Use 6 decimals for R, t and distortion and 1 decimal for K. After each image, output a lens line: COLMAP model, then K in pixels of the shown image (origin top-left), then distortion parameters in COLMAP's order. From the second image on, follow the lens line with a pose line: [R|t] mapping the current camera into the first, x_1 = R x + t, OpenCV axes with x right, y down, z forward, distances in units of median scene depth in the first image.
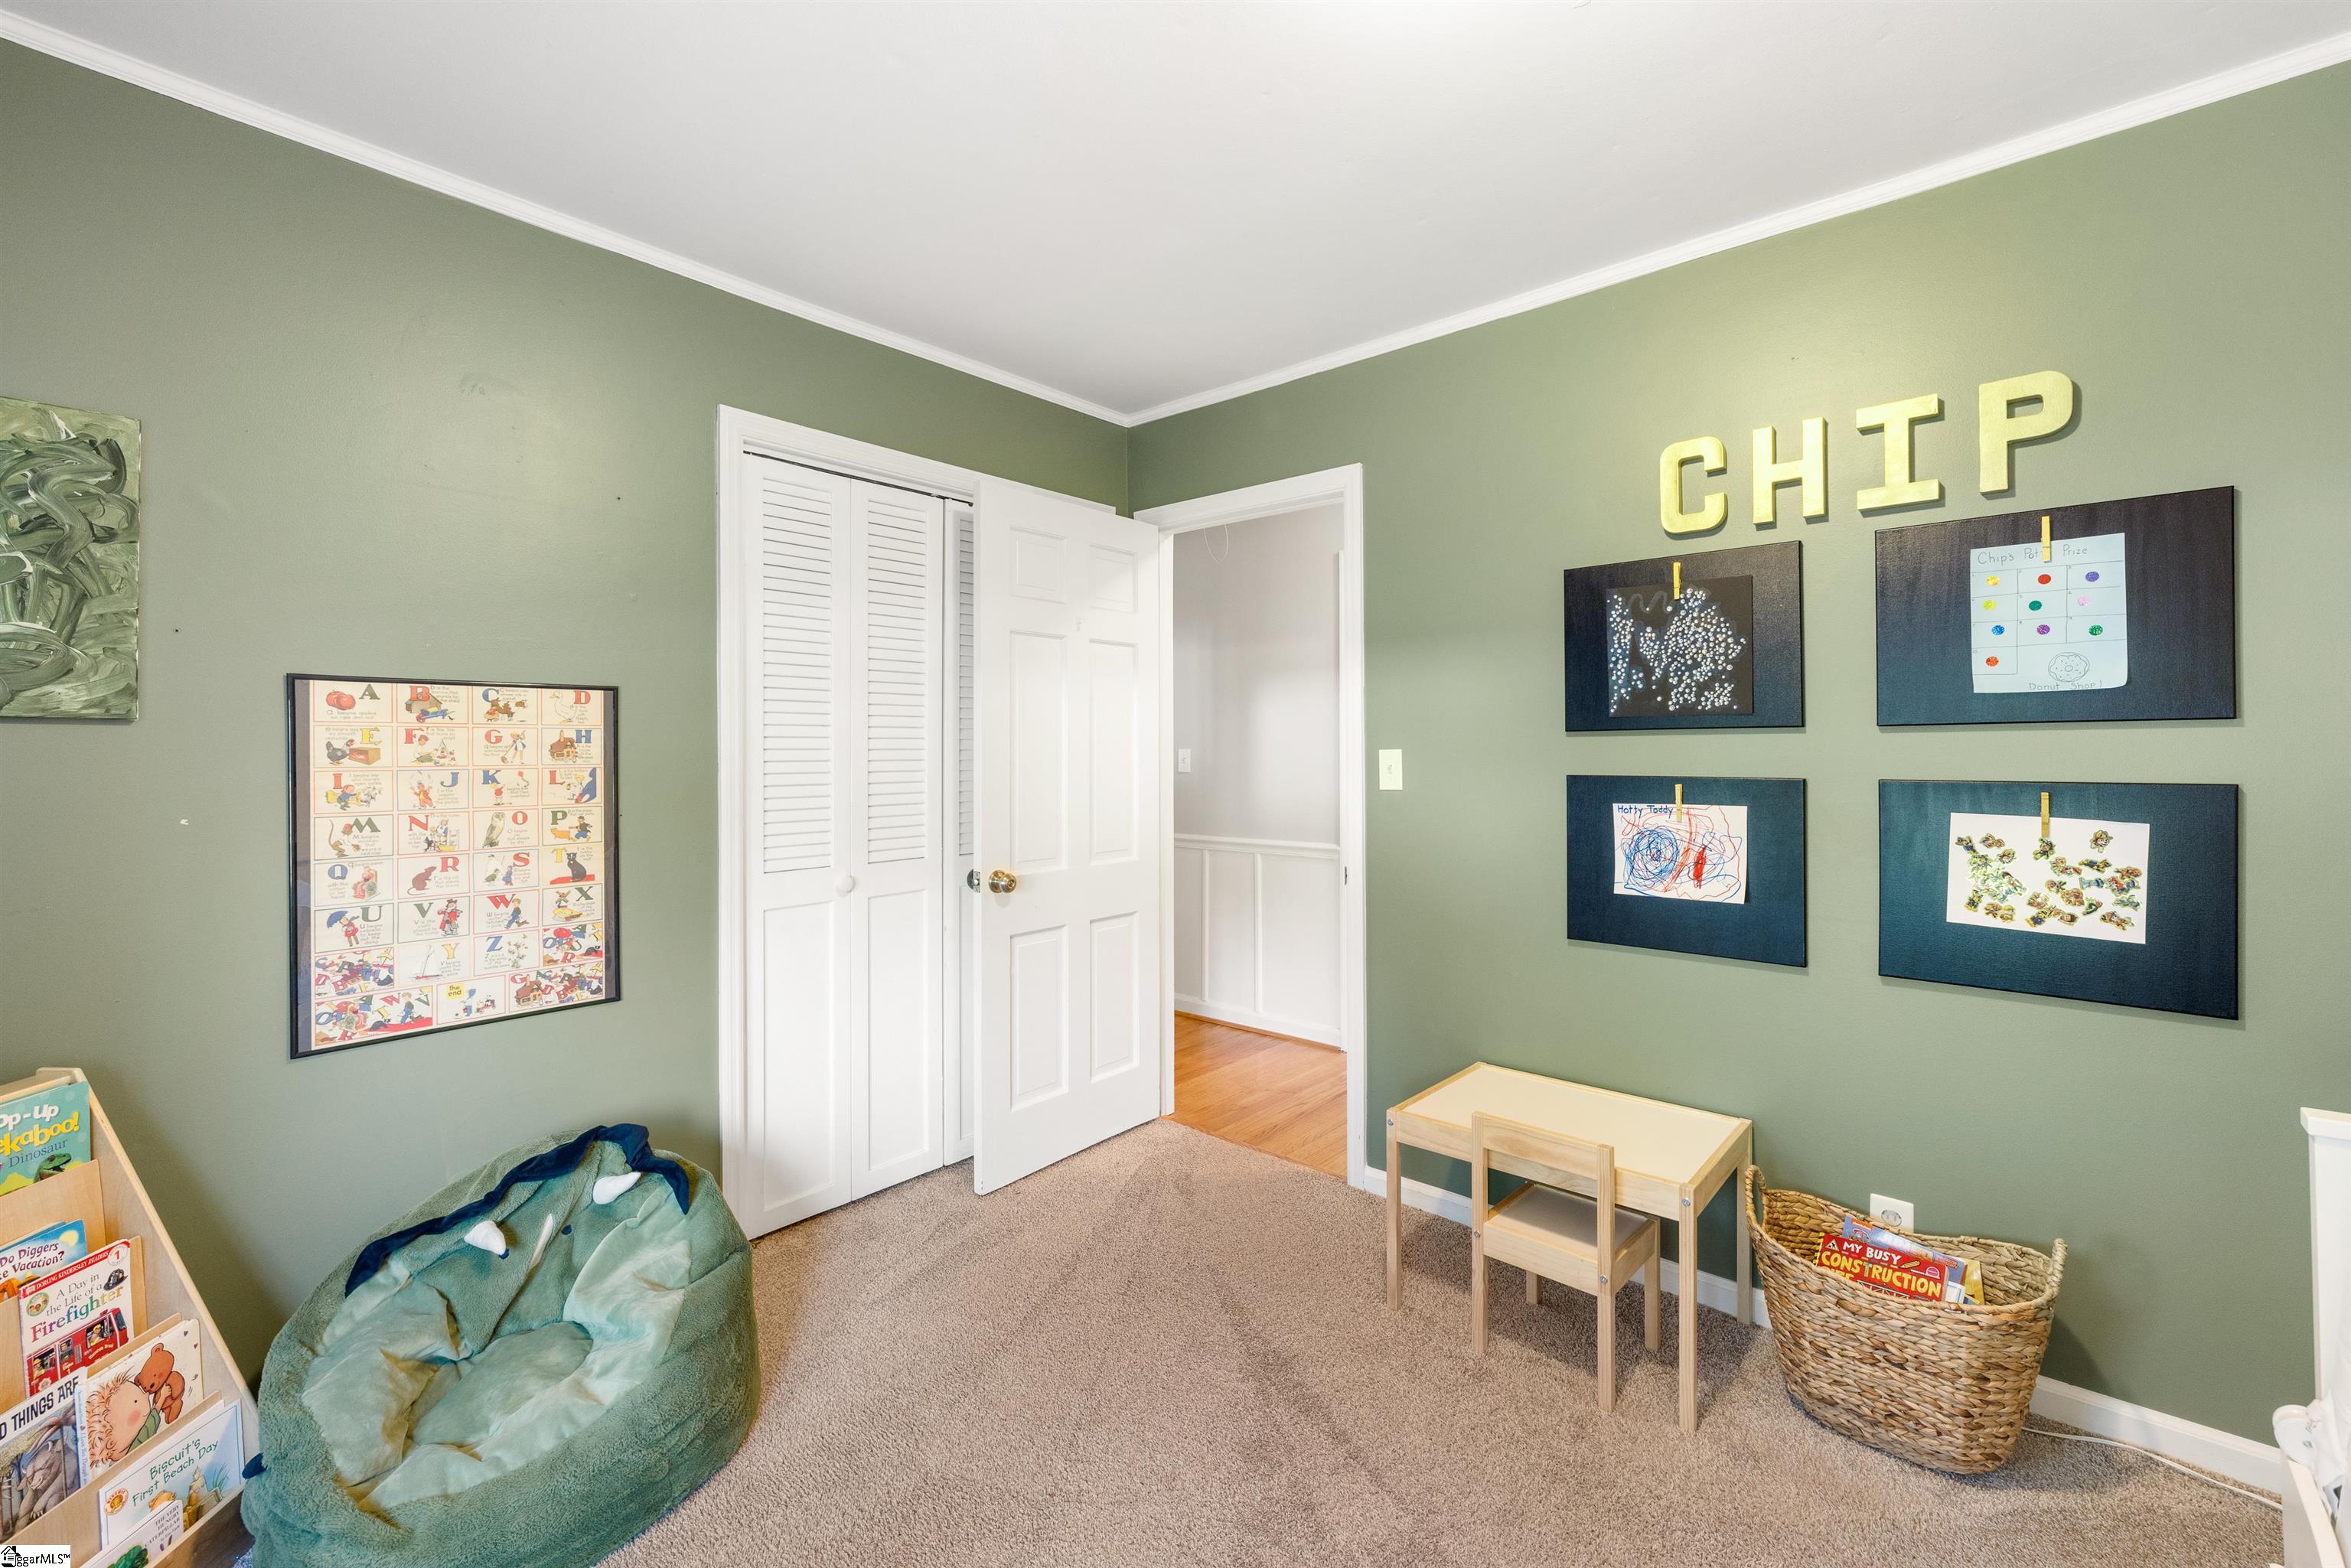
lens RADIAL K [[999.7, 0, 1181.1], [0, 999.7, 761.4], [0, 0, 1]] dist [0.000818, 0.000092]
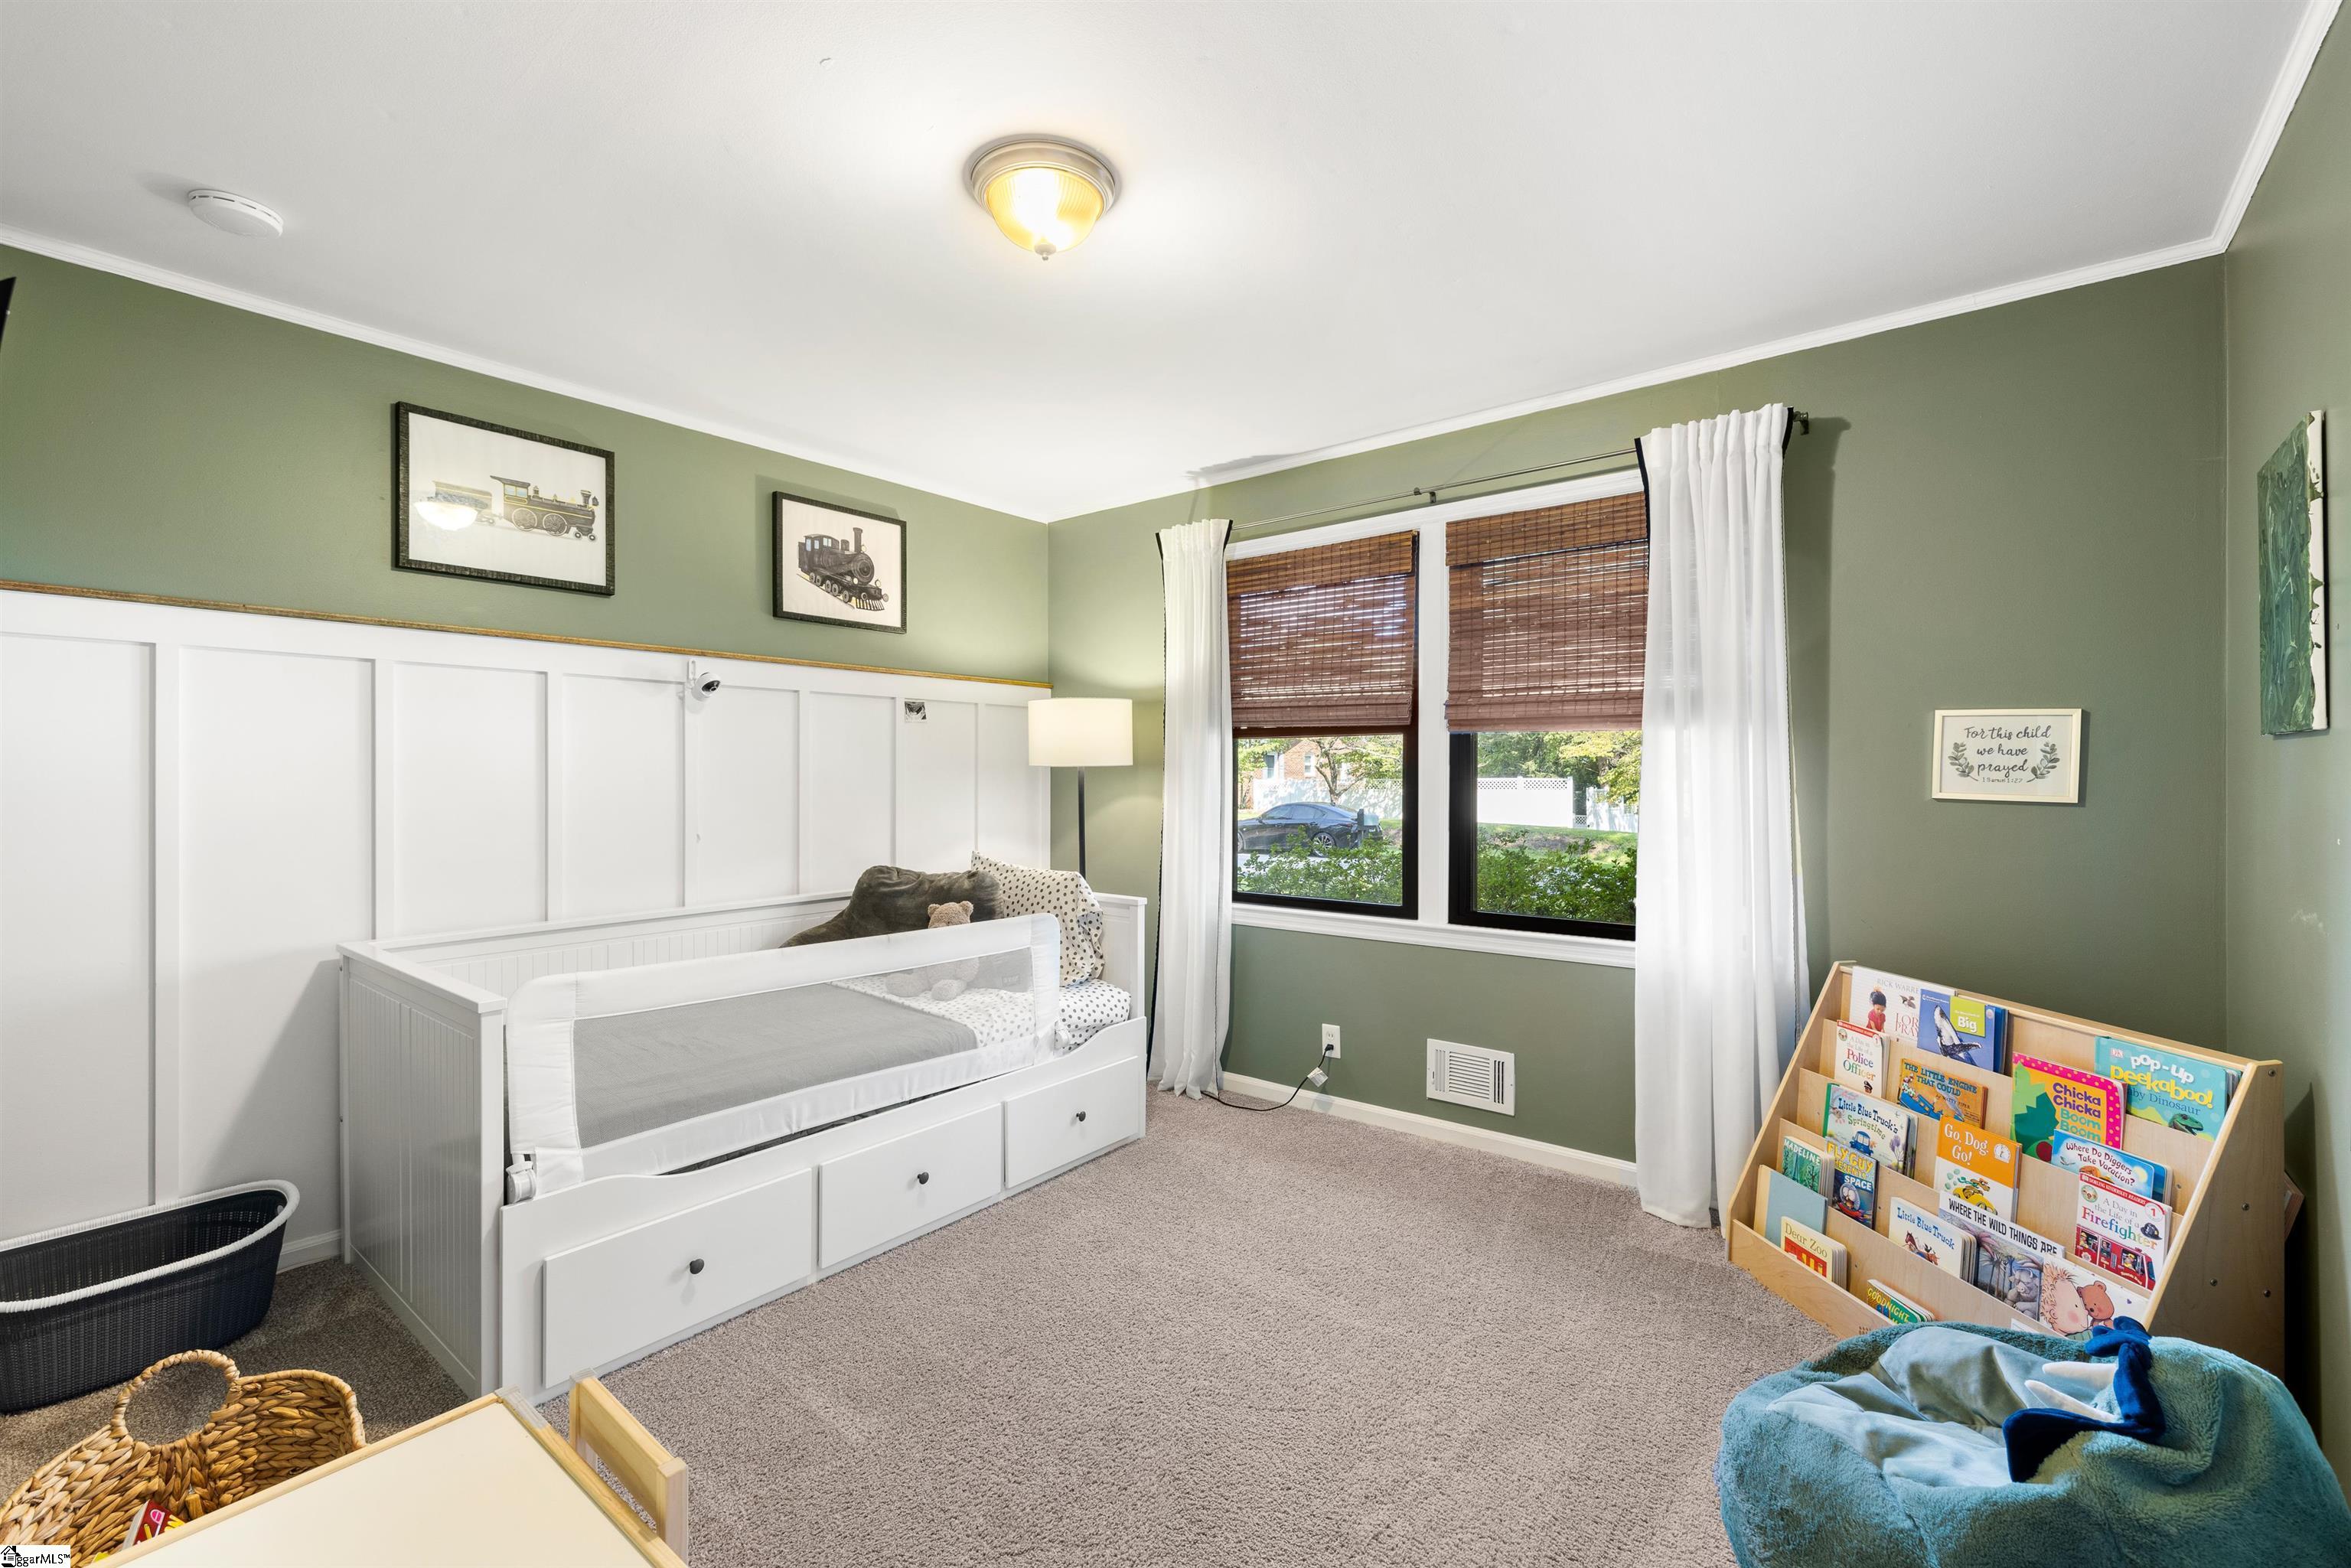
lens RADIAL K [[999.7, 0, 1181.1], [0, 999.7, 761.4], [0, 0, 1]] dist [0.000818, 0.000092]
pose [[-0.998708, 0.003301, -0.050716, 0.088077], [0.003664, 0.999968, -0.007063, -0.010314], [0.050691, -0.007240, -0.998688, 2.121844]]
